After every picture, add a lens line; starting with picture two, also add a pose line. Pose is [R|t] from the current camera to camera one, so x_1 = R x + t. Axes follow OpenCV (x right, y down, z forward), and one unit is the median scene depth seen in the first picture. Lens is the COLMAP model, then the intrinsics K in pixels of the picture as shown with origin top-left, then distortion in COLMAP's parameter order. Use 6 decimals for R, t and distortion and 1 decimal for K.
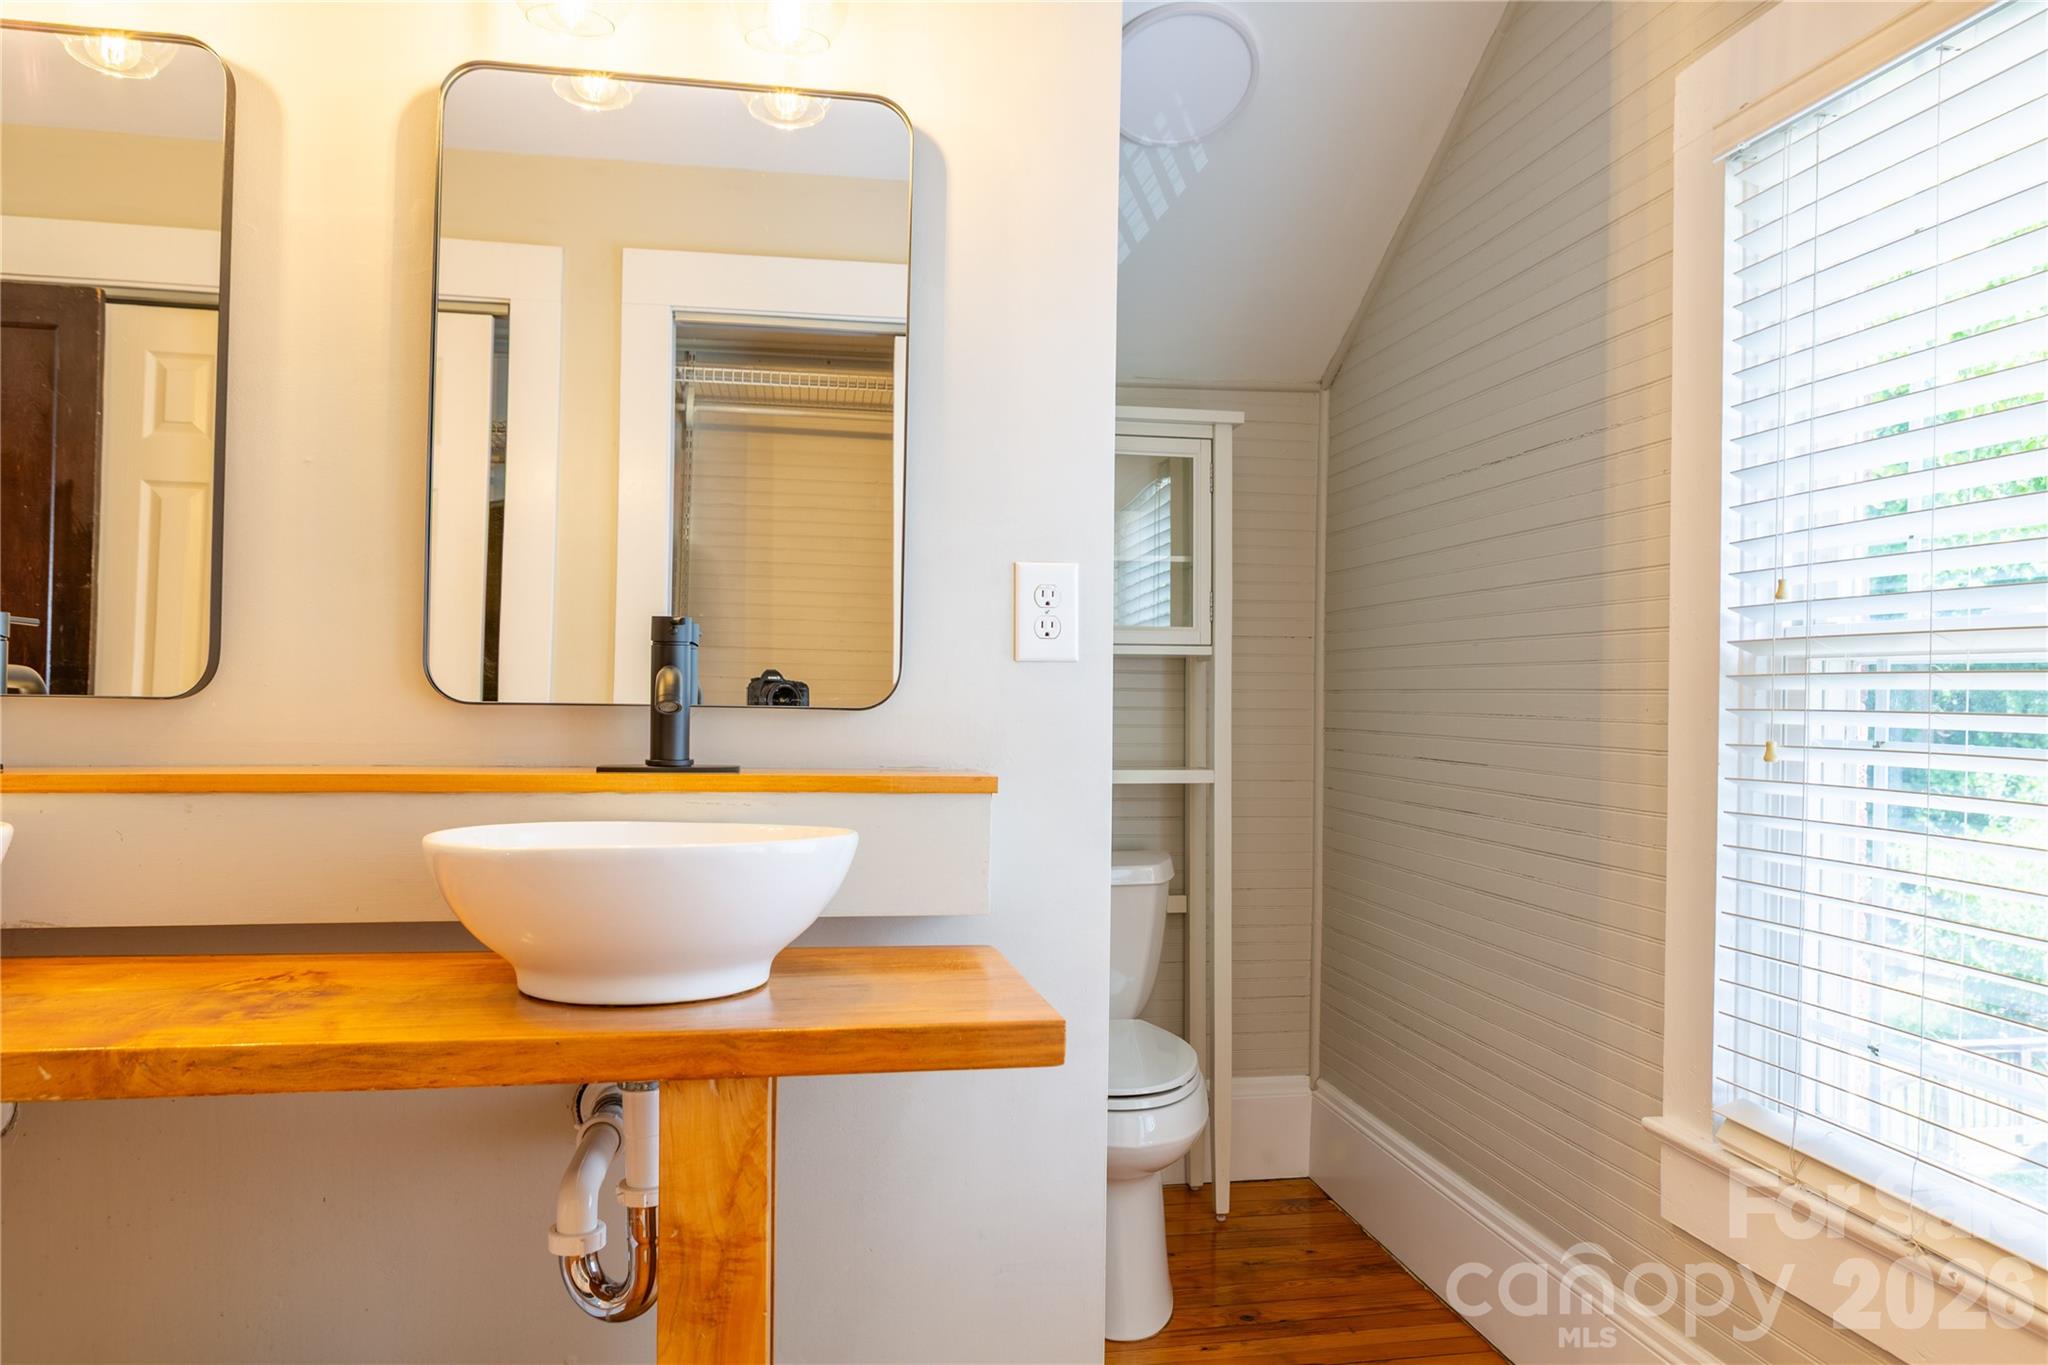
lens RADIAL K [[1214.5, 0, 1023.6], [0, 1214.5, 703.8], [0, 0, 1]] dist [-0.005853, -0.002006]
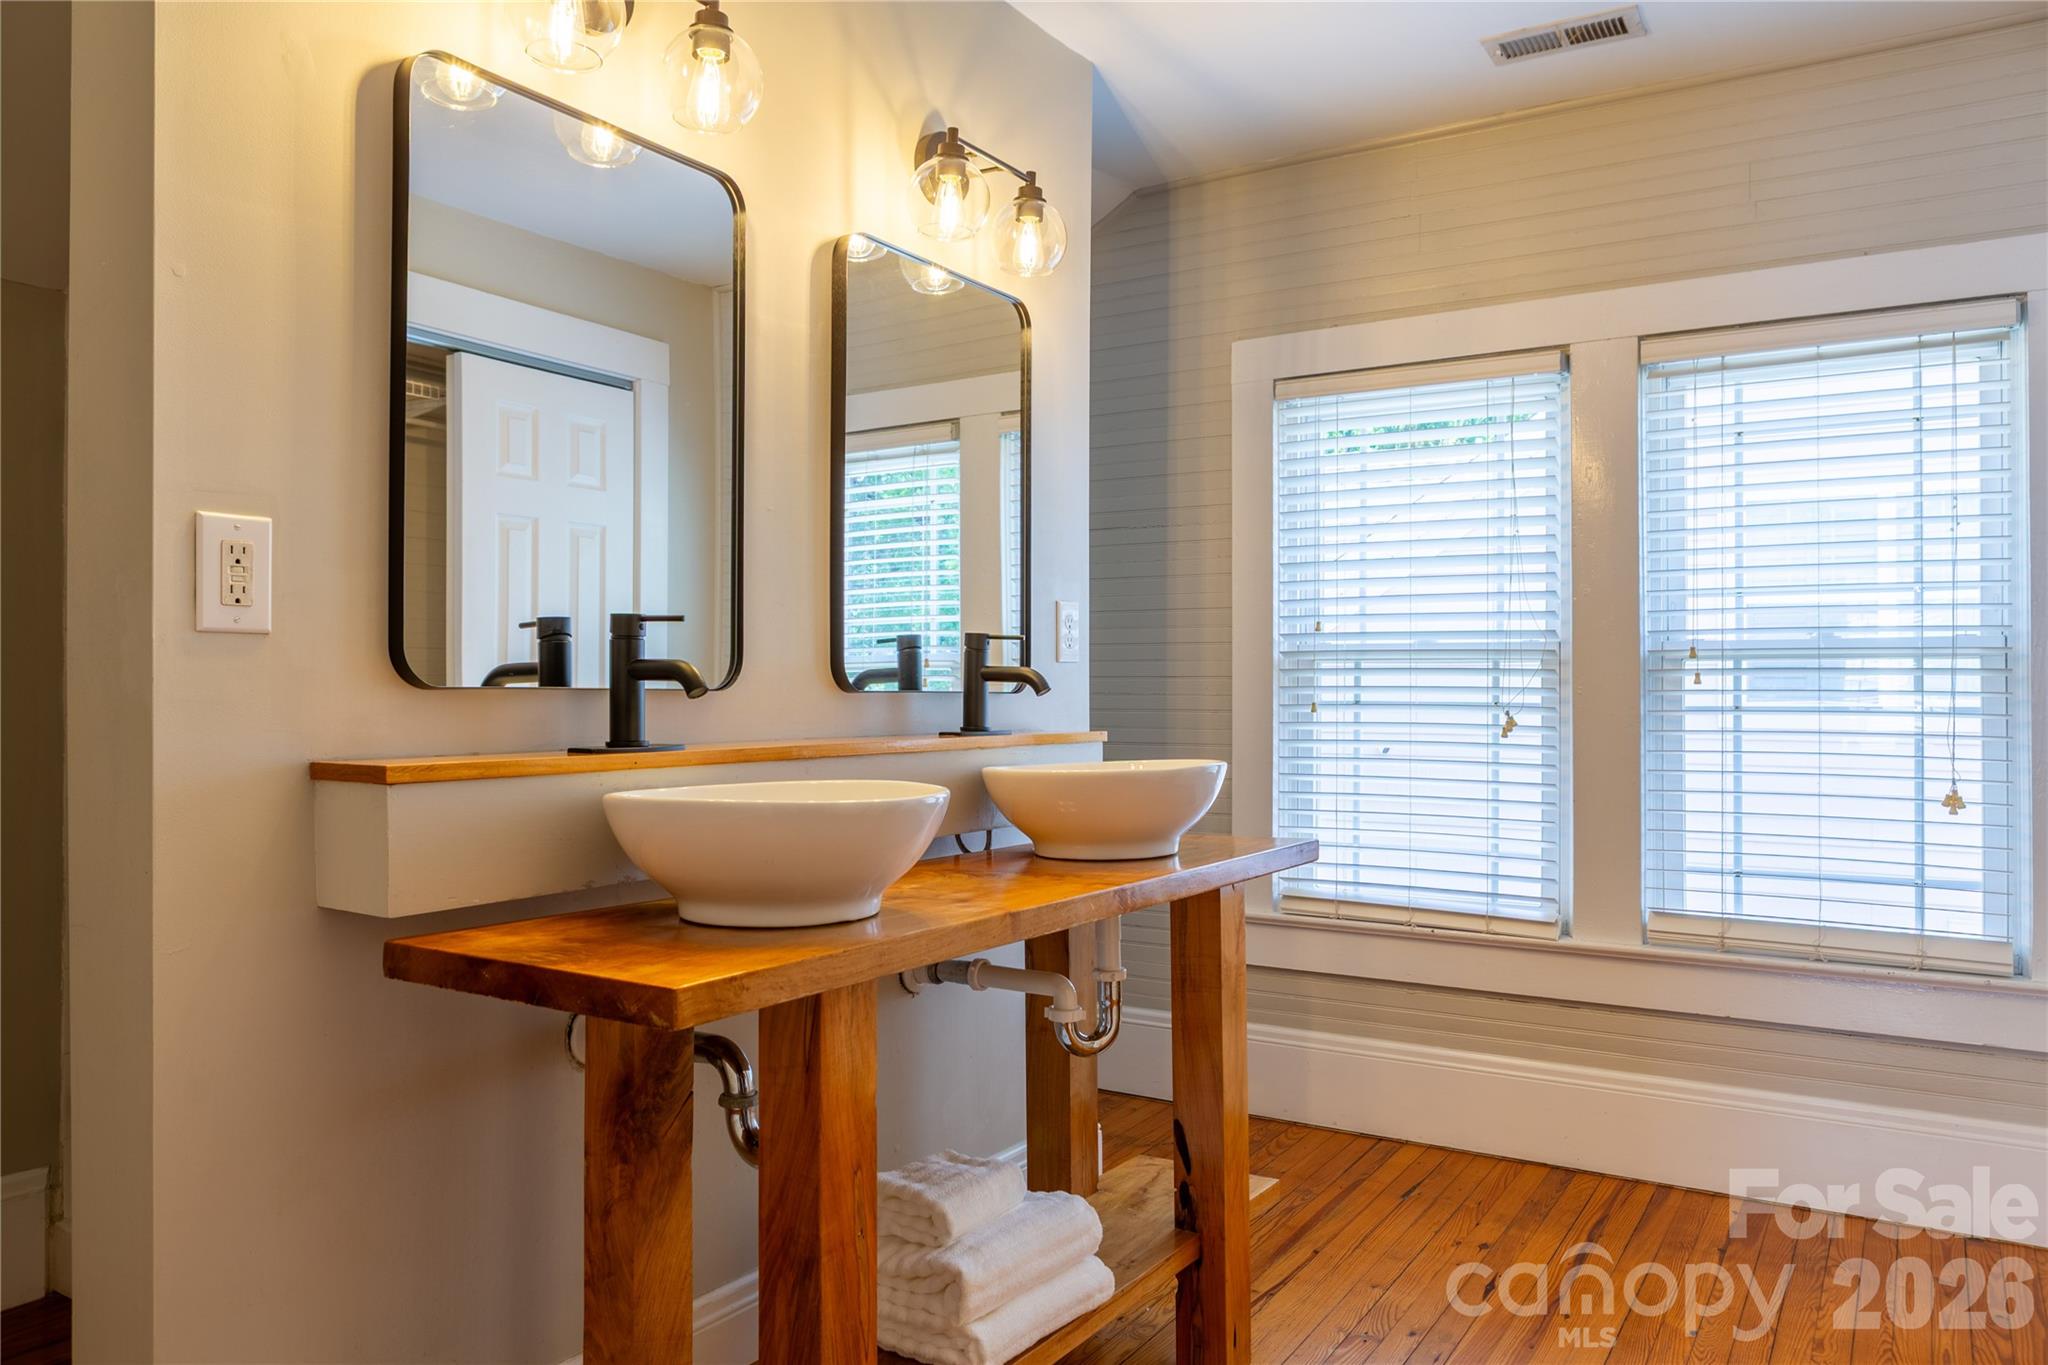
lens RADIAL K [[1445.4, 0, 1023.9], [0, 1445.4, 676.4], [0, 0, 1]] dist [-0.023861, 0.018924]
pose [[0.650912, -0.005571, 0.759133, -1.075323], [0.004970, 0.999983, 0.003077, -0.015661], [-0.759137, 0.001770, 0.650928, -0.149782]]
